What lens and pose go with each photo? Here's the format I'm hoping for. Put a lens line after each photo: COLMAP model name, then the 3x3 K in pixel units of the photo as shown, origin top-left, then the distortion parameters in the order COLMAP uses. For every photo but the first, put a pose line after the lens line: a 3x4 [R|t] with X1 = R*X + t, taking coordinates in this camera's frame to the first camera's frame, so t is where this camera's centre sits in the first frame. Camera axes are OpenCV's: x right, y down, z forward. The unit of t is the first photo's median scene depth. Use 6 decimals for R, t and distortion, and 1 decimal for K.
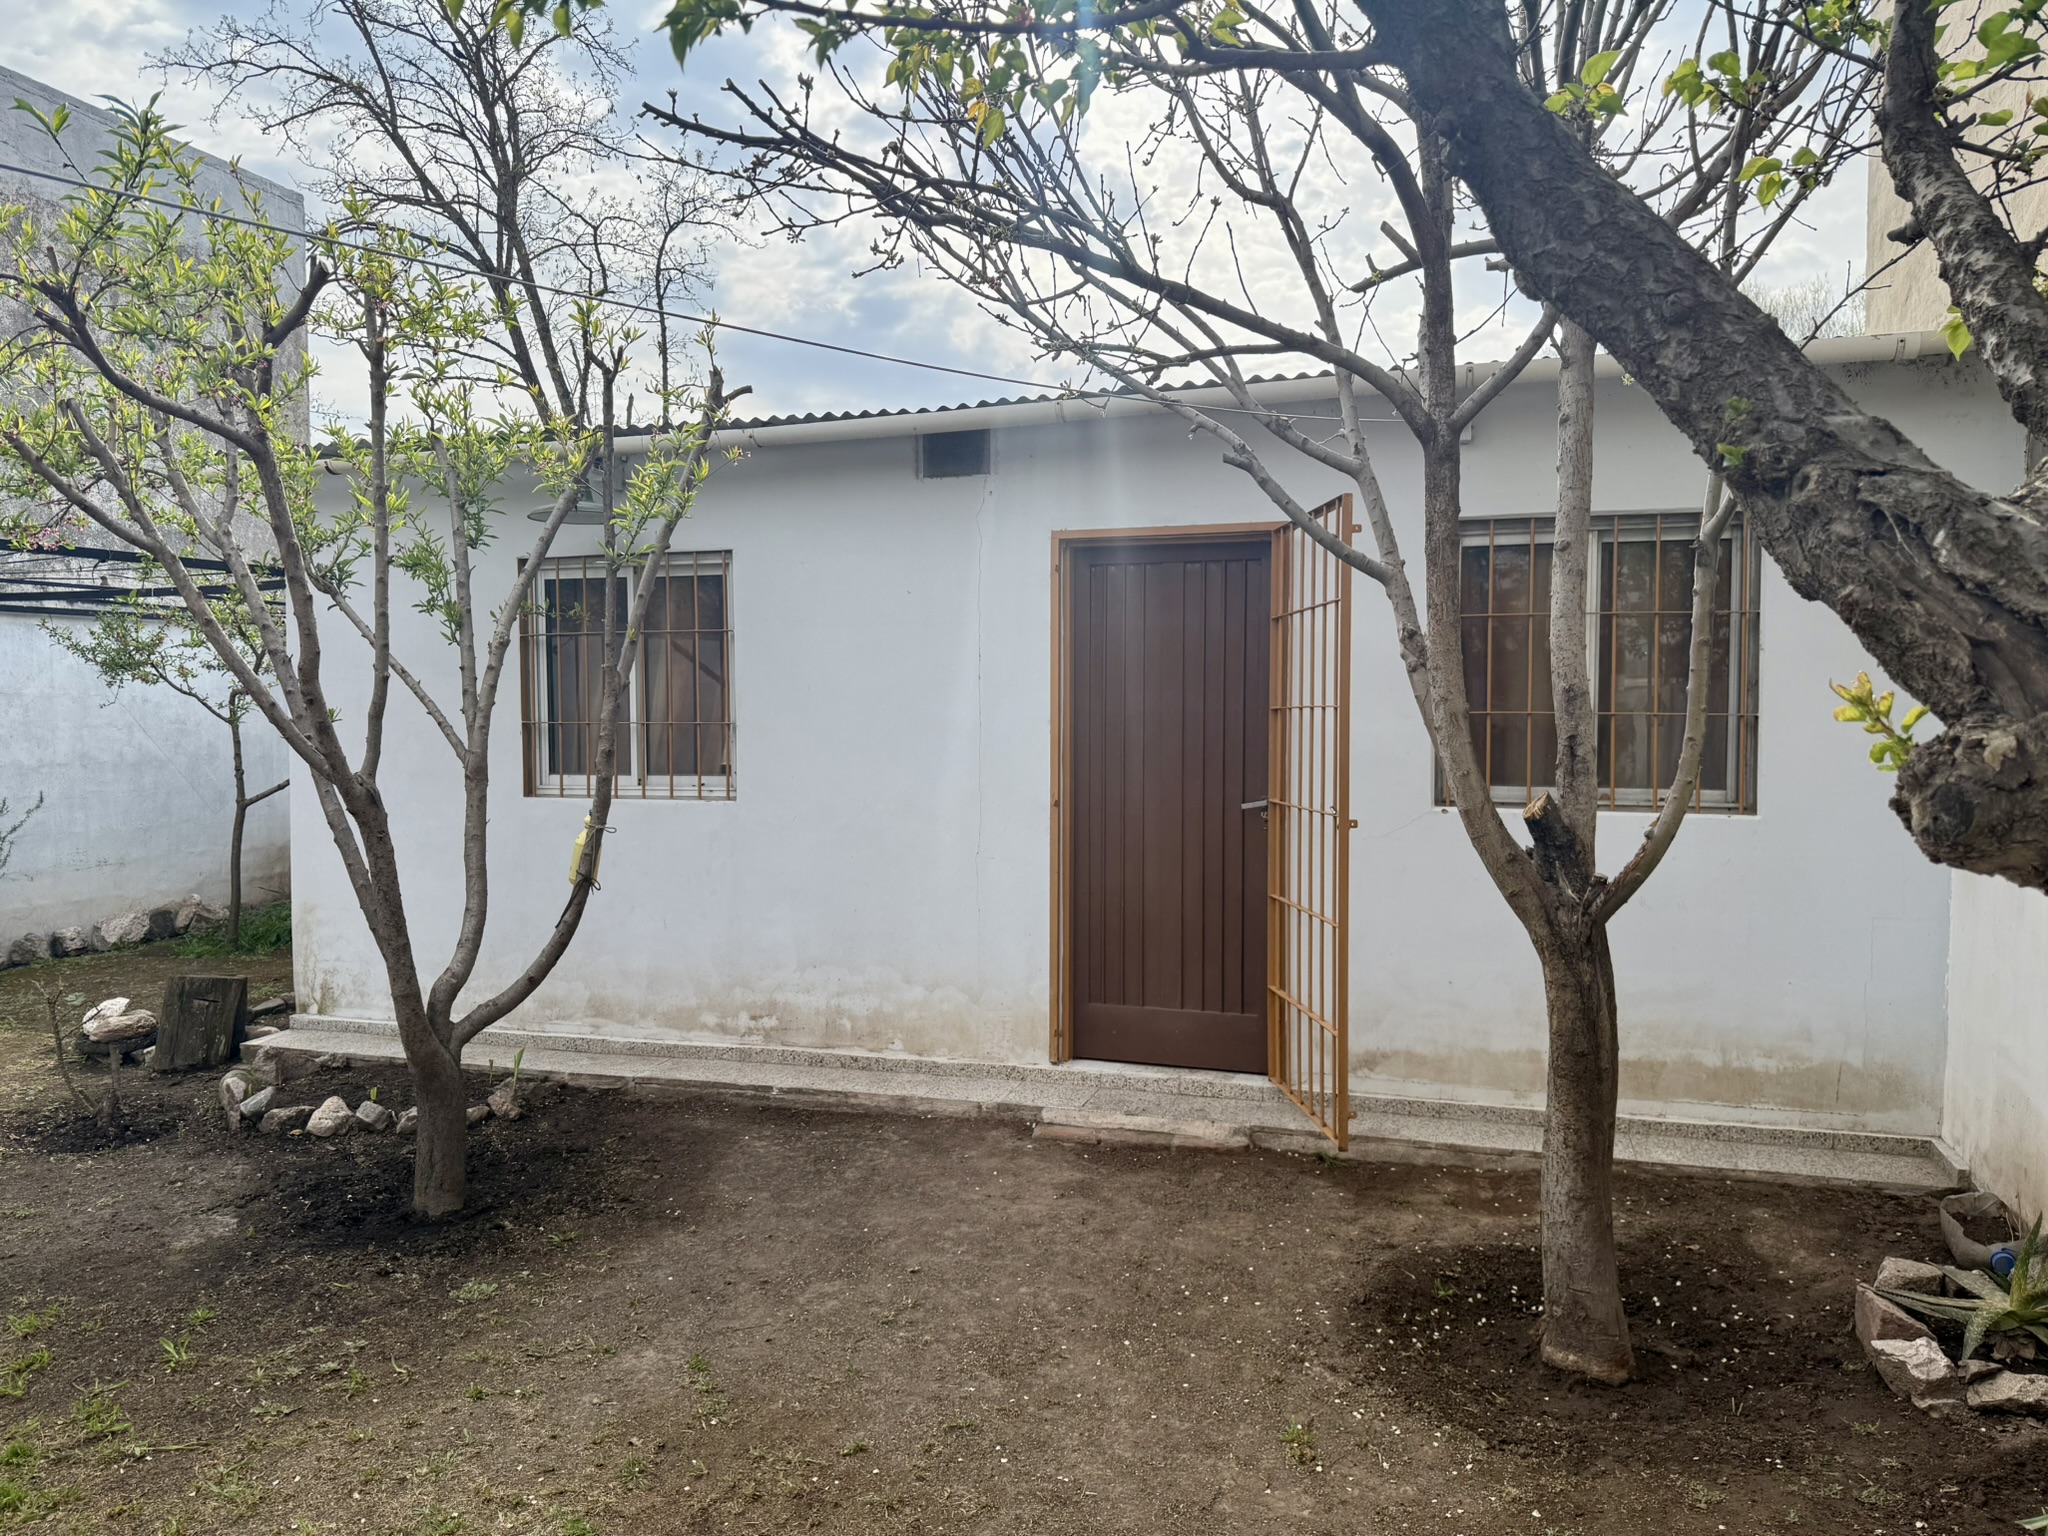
lens RADIAL K [[1444.1, 0, 1027.3], [0, 1444.1, 766.2], [0, 0, 1]] dist [0.113701, -0.091190]
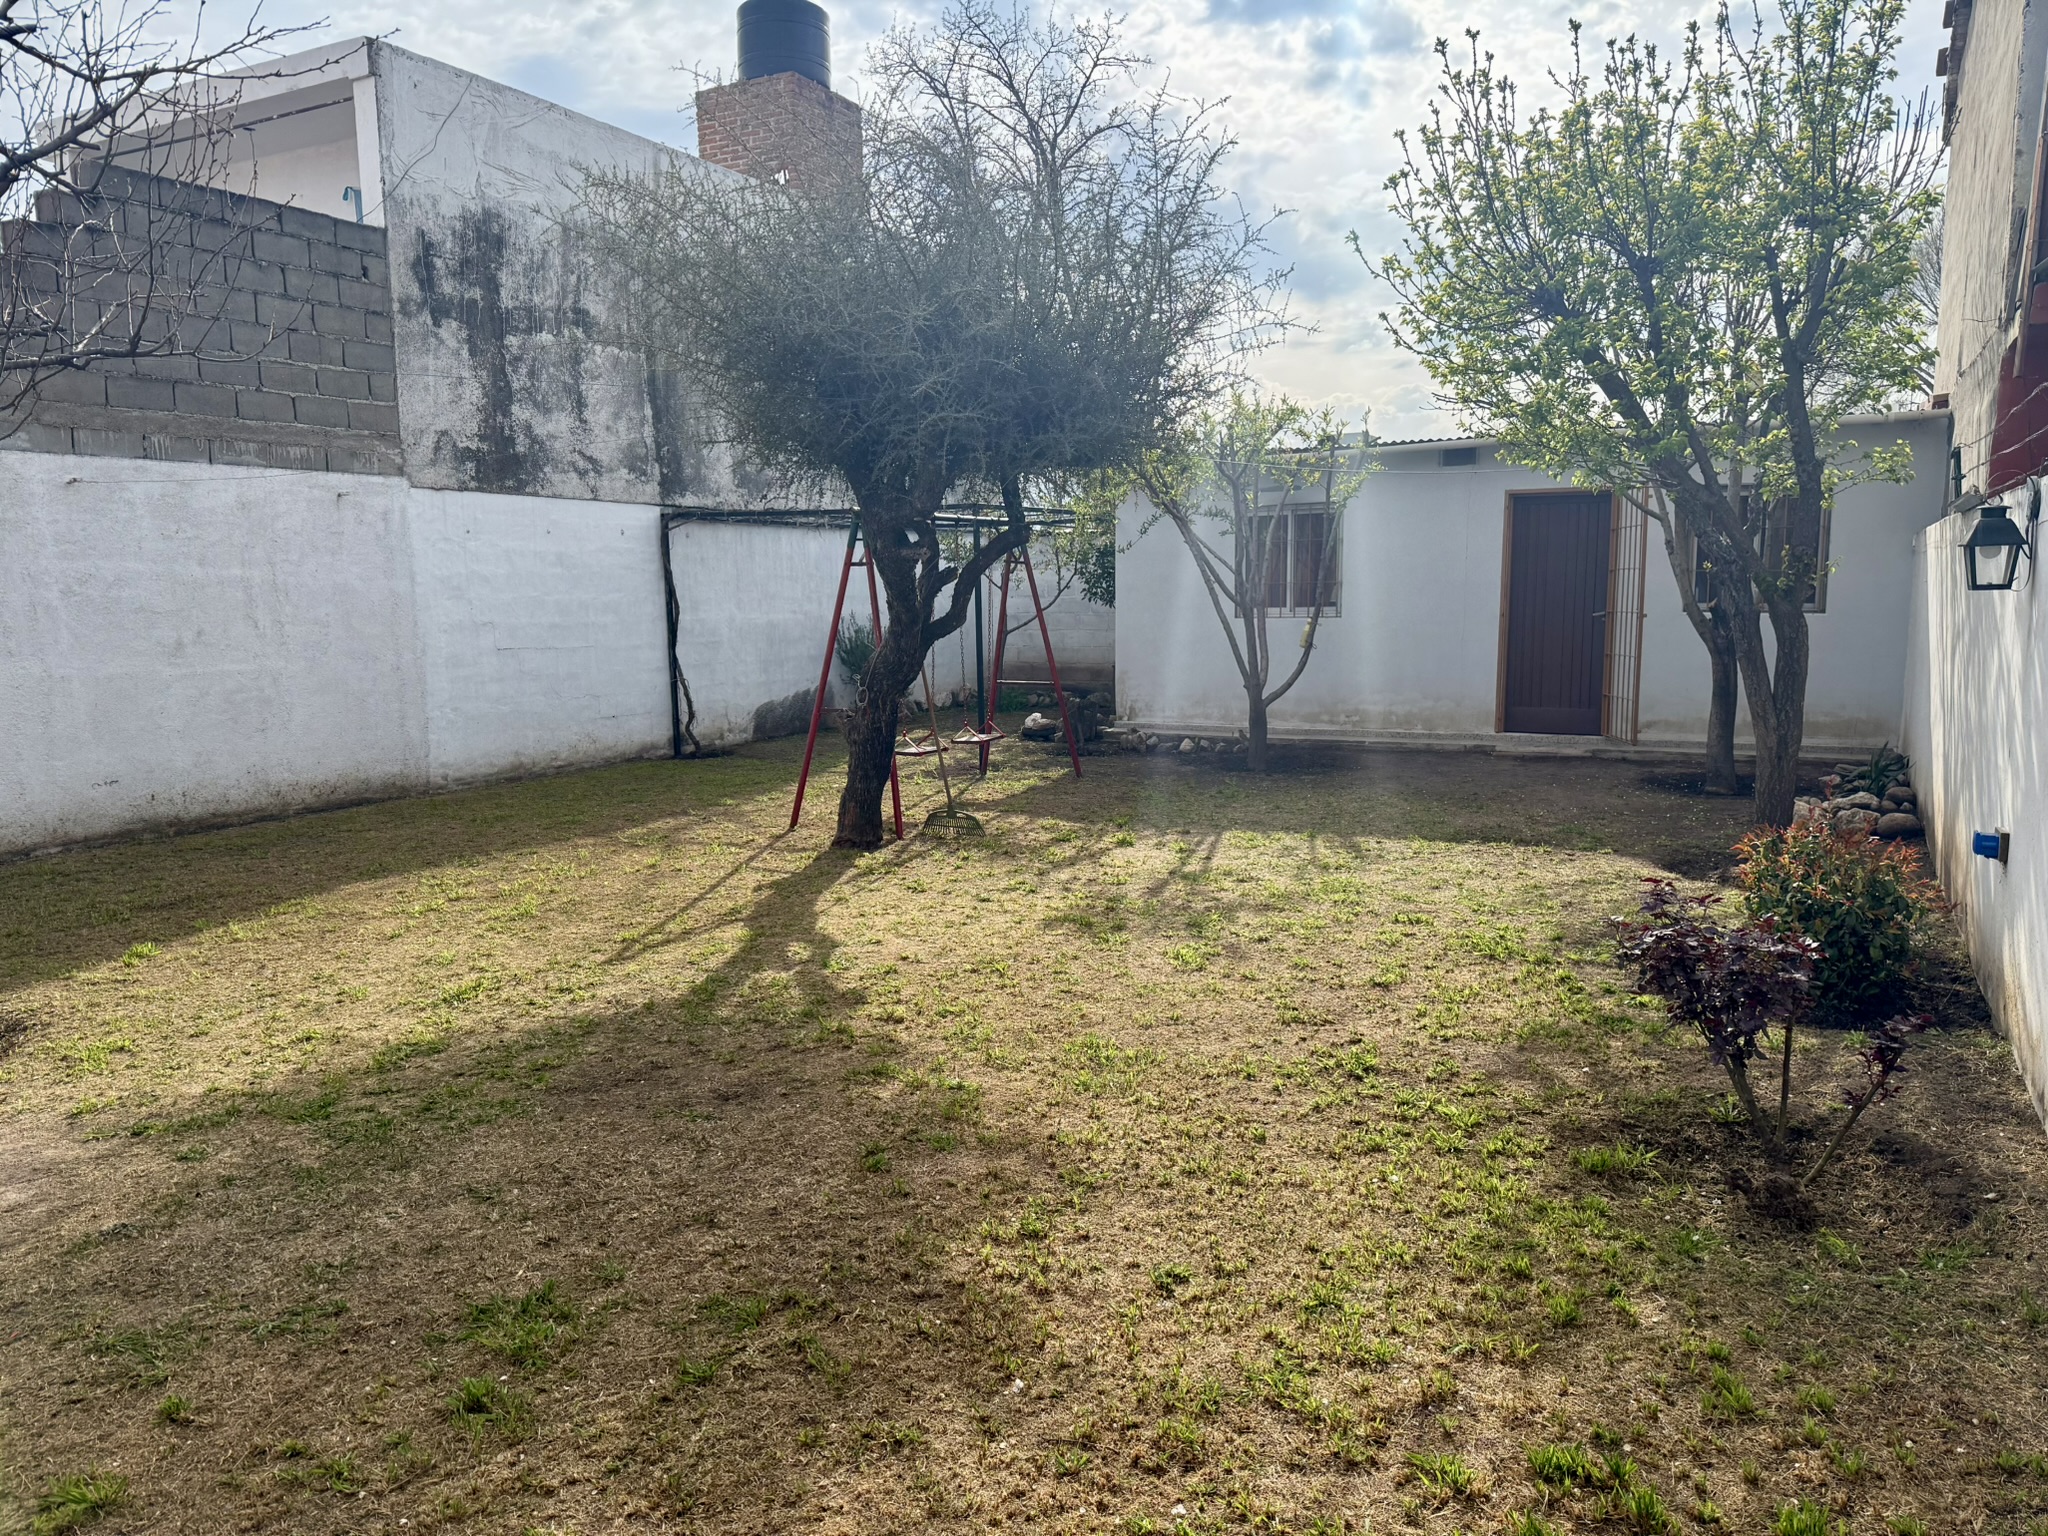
lens RADIAL K [[1468.1, 0, 1031.8], [0, 1468.1, 770.1], [0, 0, 1]] dist [0.093163, -0.139445]
pose [[0.984828, 0.014156, -0.172957, -0.323738], [0.000399, 0.996480, 0.083835, 0.078066], [0.173535, -0.082632, 0.981355, -1.510386]]
